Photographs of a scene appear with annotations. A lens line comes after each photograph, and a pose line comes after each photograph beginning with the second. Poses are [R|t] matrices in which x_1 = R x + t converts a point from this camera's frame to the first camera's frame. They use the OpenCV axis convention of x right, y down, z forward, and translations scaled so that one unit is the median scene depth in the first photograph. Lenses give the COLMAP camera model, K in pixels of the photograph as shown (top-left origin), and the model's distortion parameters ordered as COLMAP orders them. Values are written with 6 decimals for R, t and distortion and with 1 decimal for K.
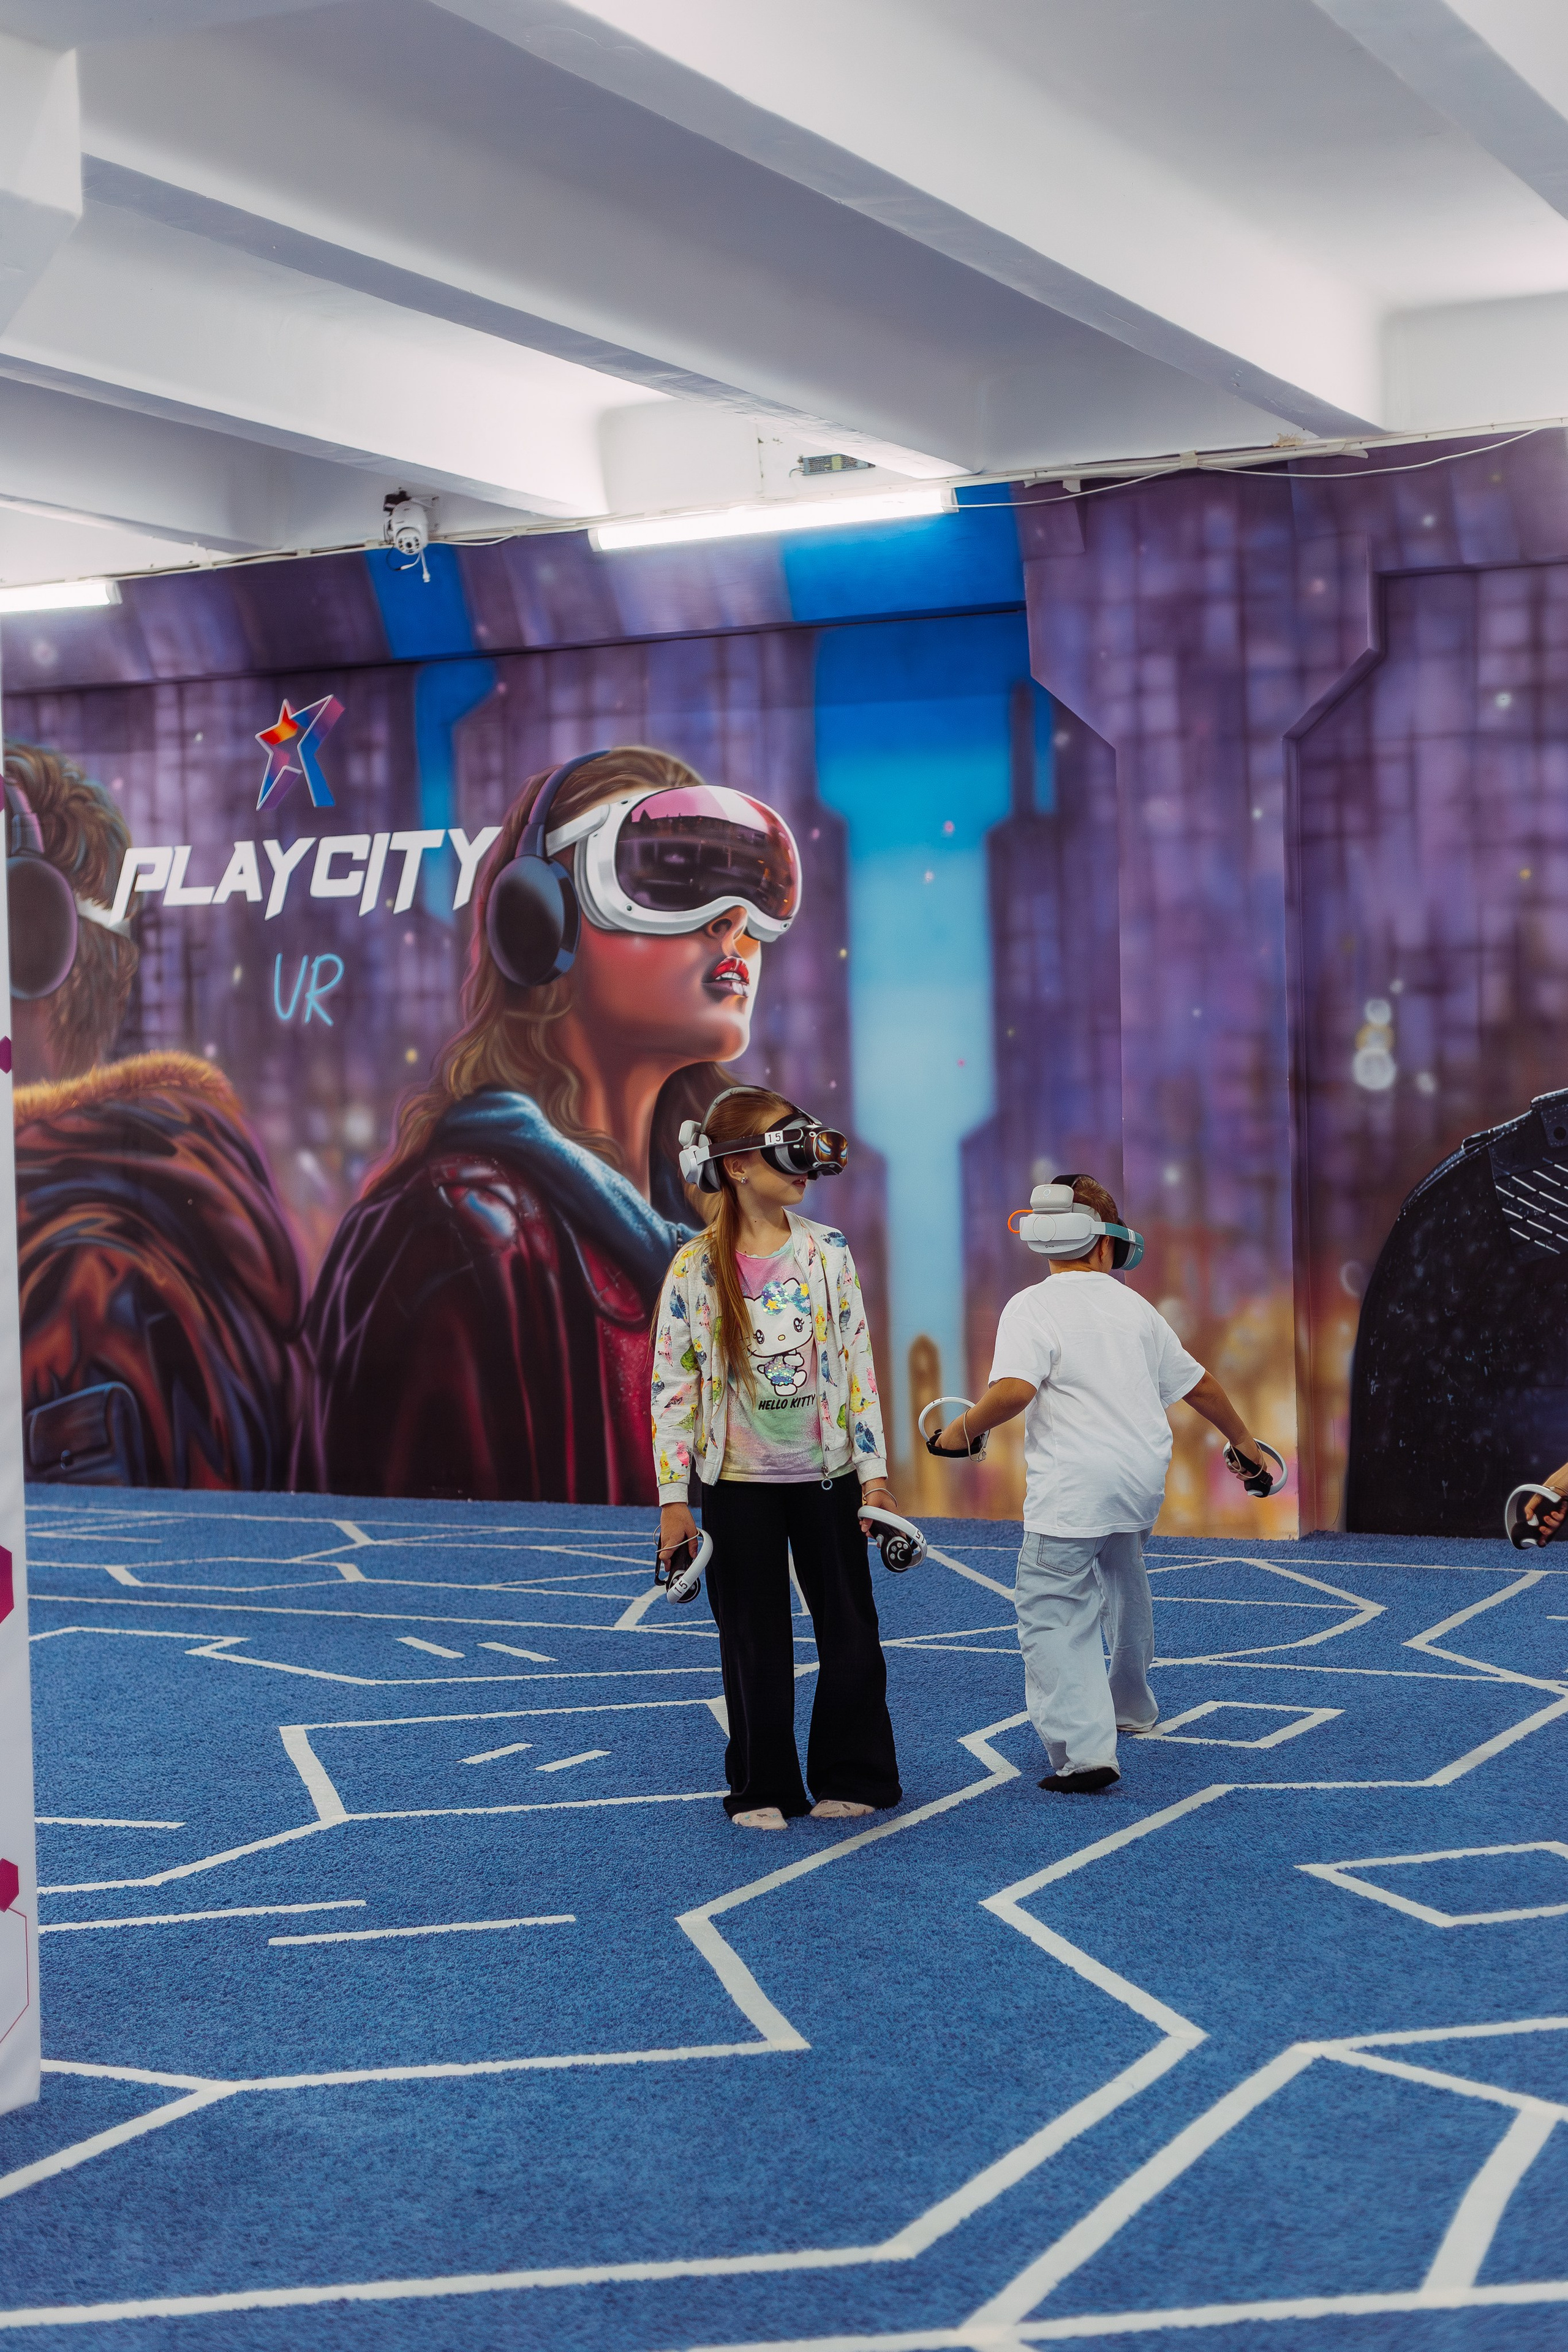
lens RADIAL K [[3479.1, 0, 792.6], [0, 3479.1, 1167.2], [0, 0, 1]] dist [0.010749, 0.030108]
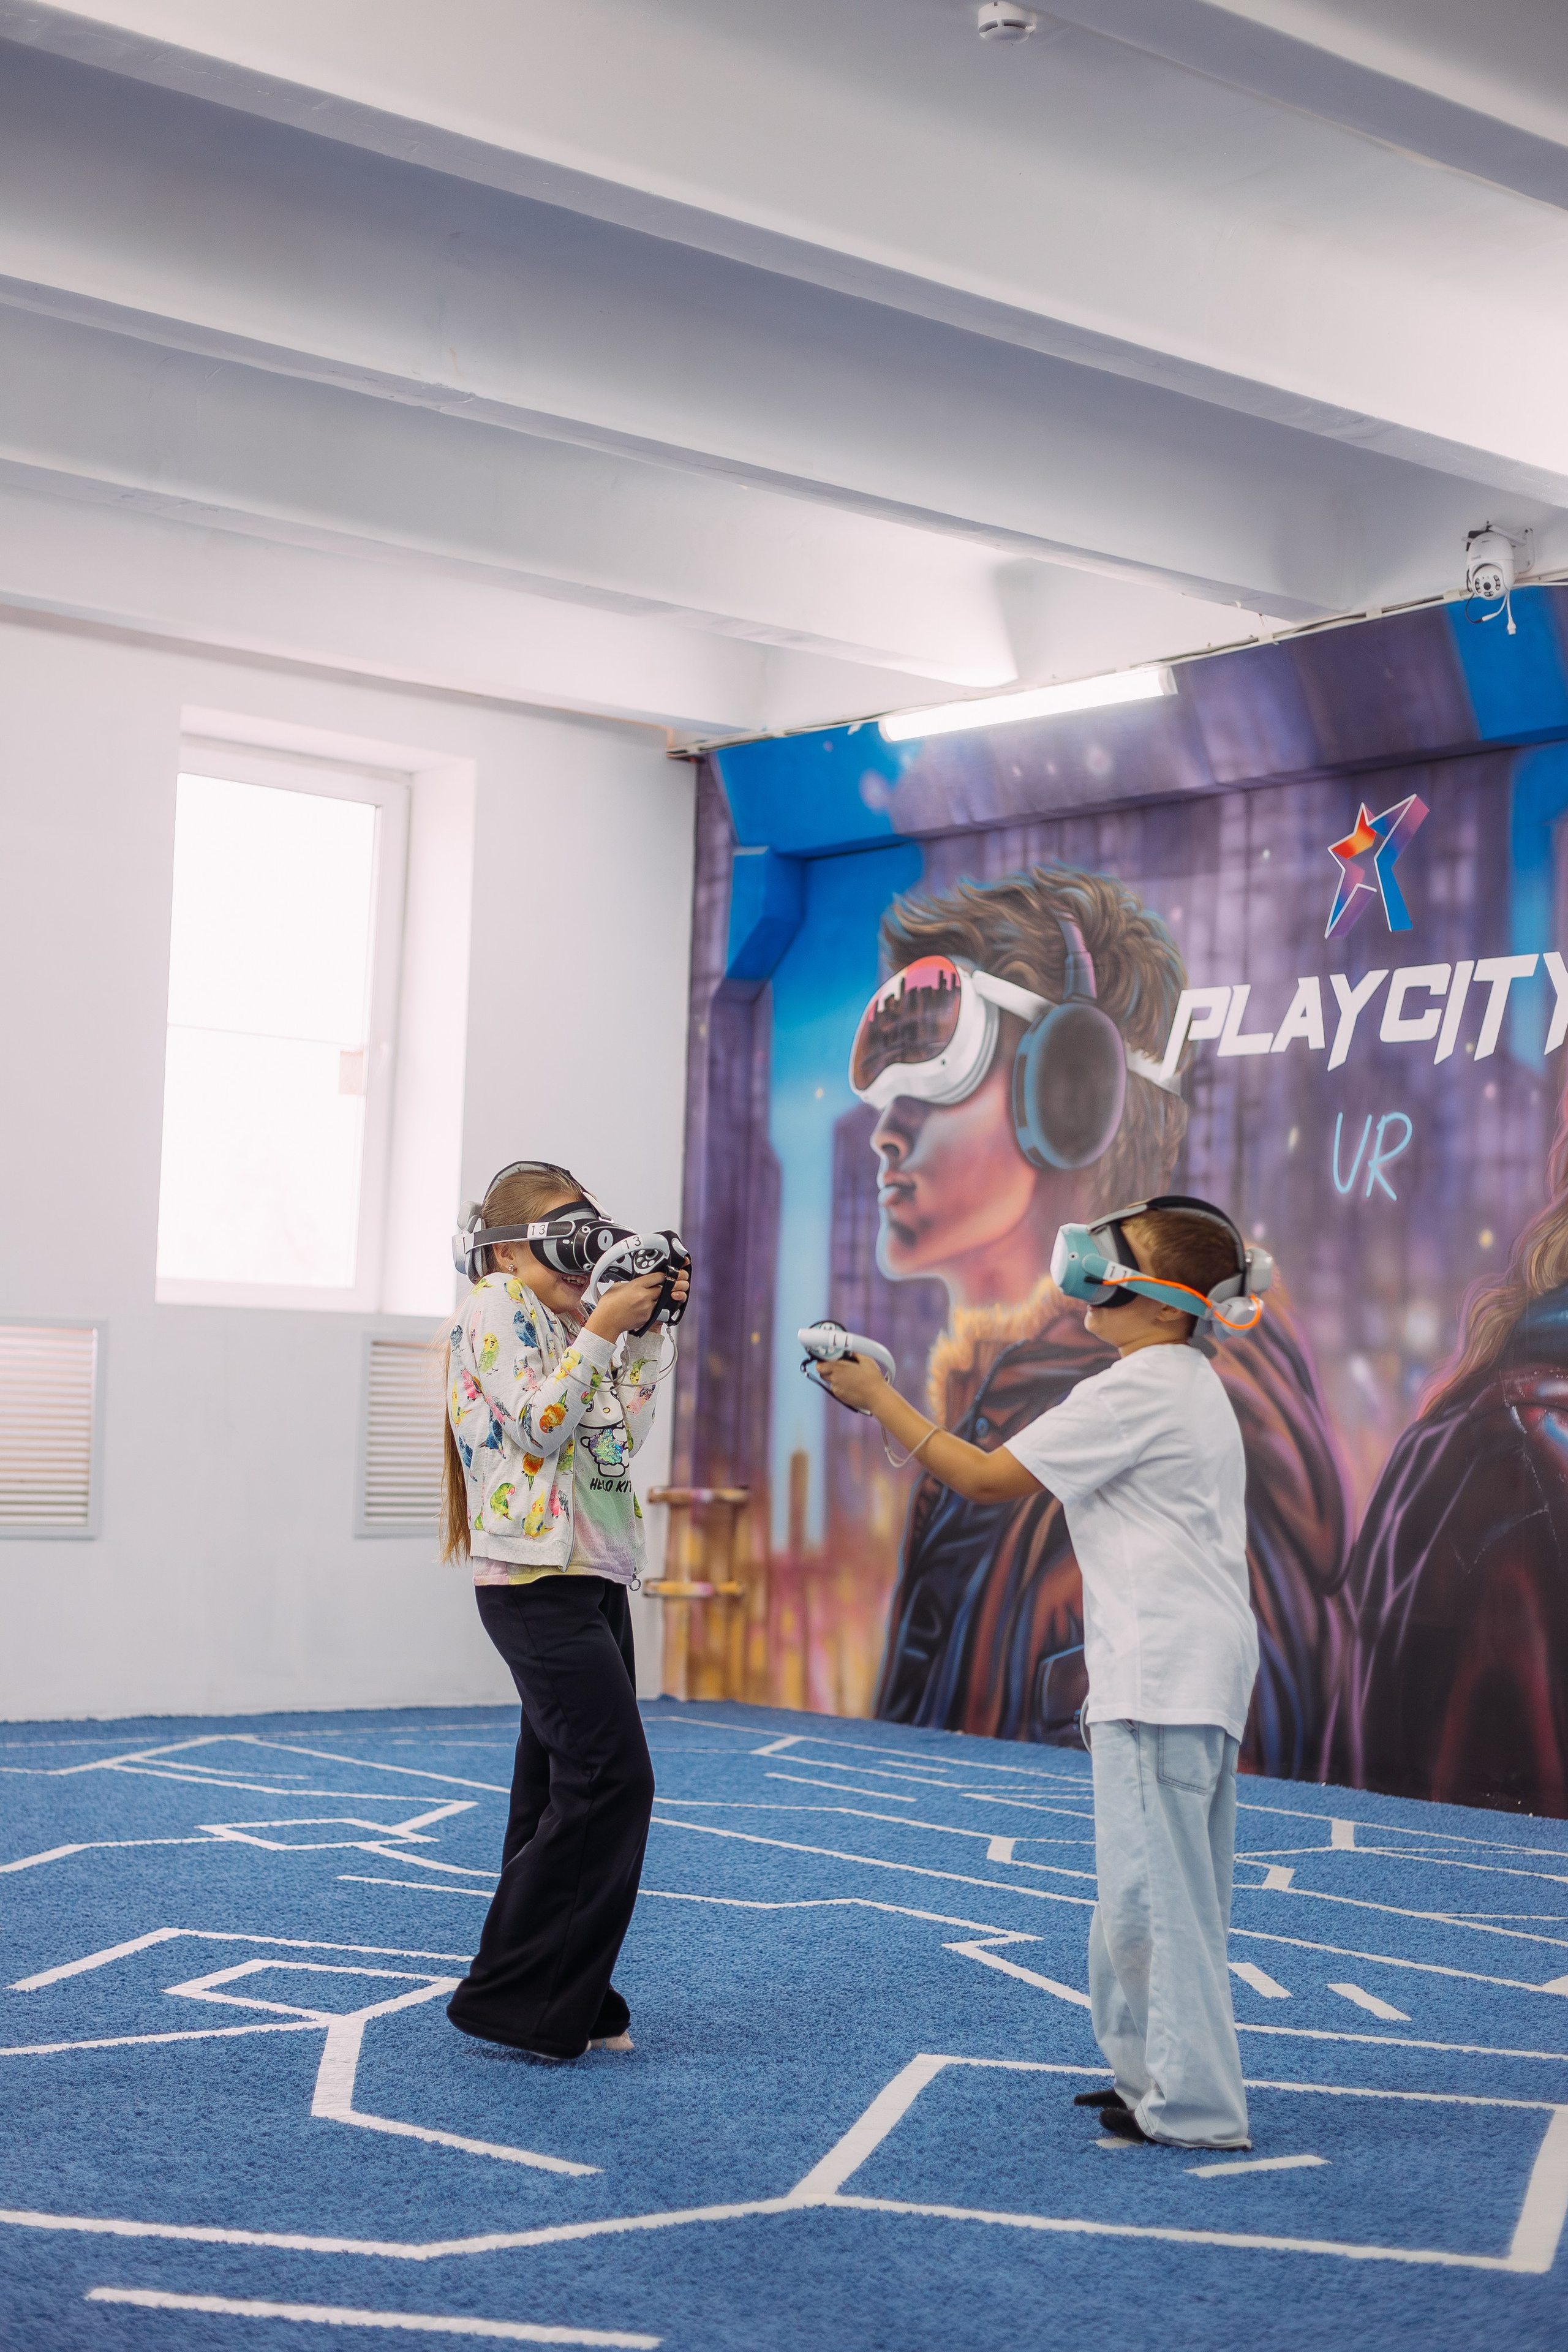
lens RADIAL K [[3402.0, 0, 791.3], [0, 3402.0, 1171.8], [0, 0, 1]] dist [0.017661, -0.031127]
pose [[0.905879, 0.025659, -0.422760, 0.075443], [-0.068235, 0.993966, -0.085885, 0.030586], [0.418005, 0.106648, 0.902163, 0.239698]]
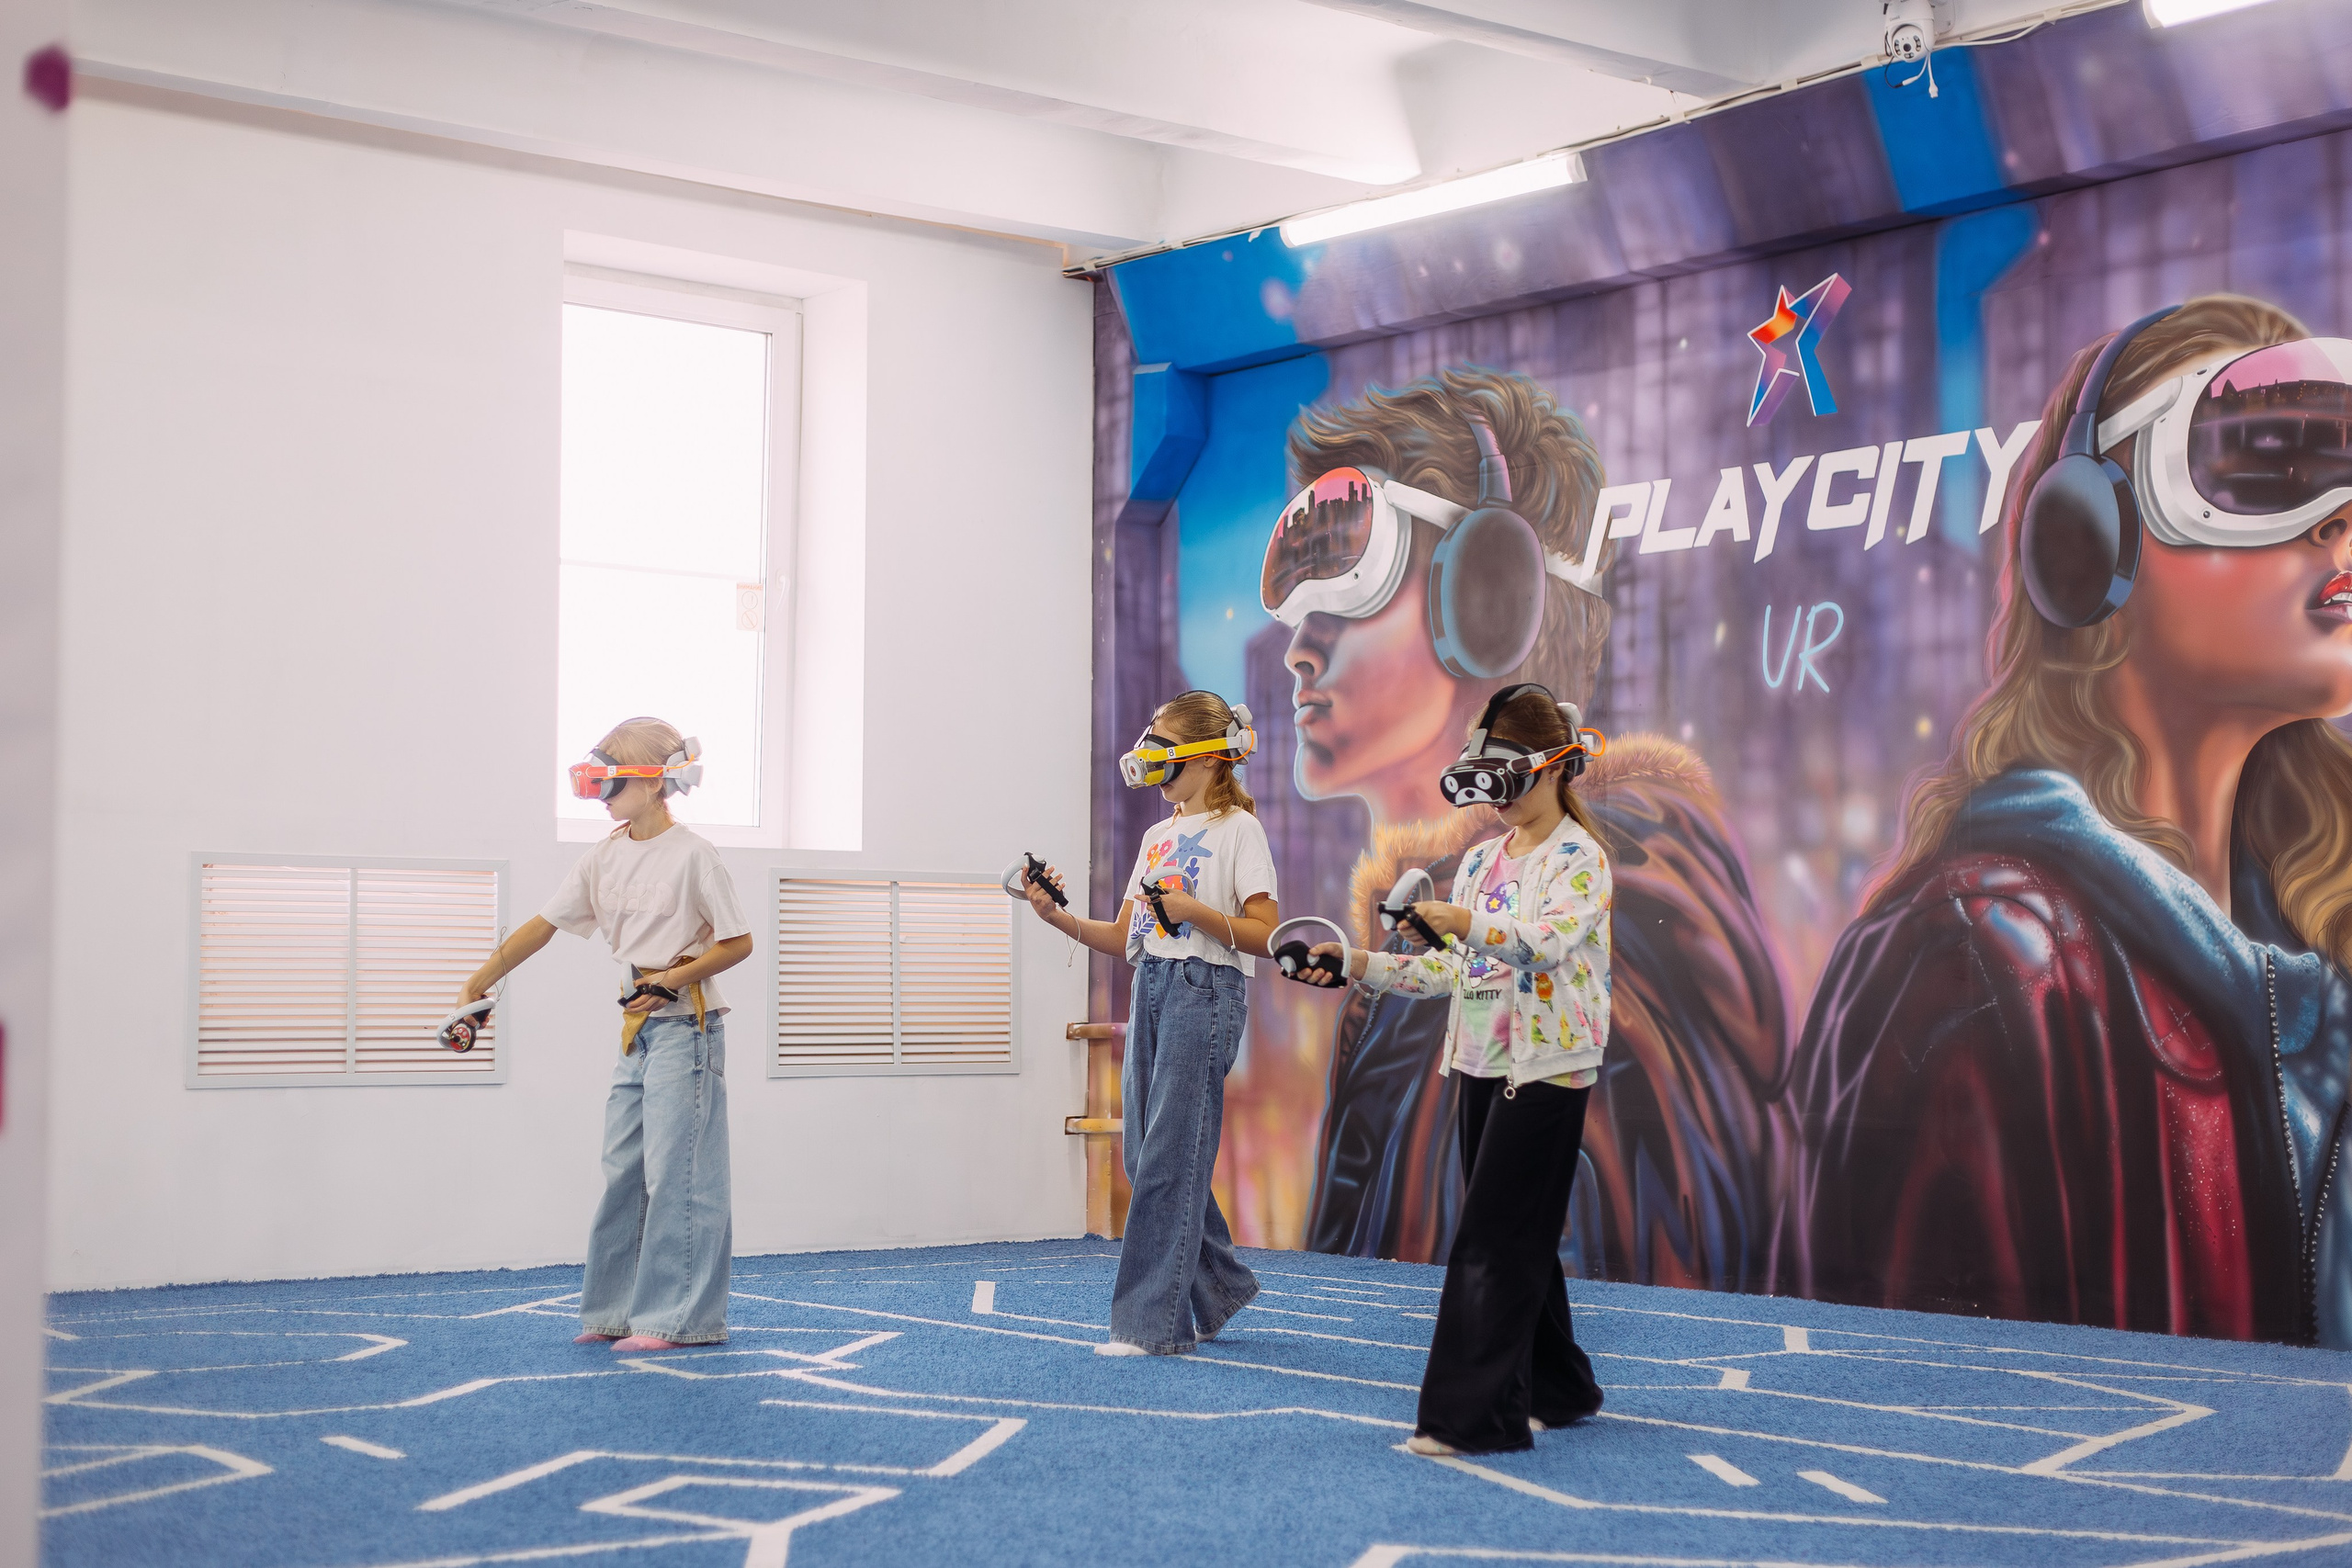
lens RADIAL K [[3393.9, 0, 1170.6], [0, 3393.9, 784.6], [0, 0, 1]] dist [0.007100, 0.015115]
pose [[0.903031, 0.001446, -0.429573, 0.062942], [-0.038556, 0.996231, -0.077696, 0.045898], [0.427842, 0.086724, 0.899683, 0.263303]]
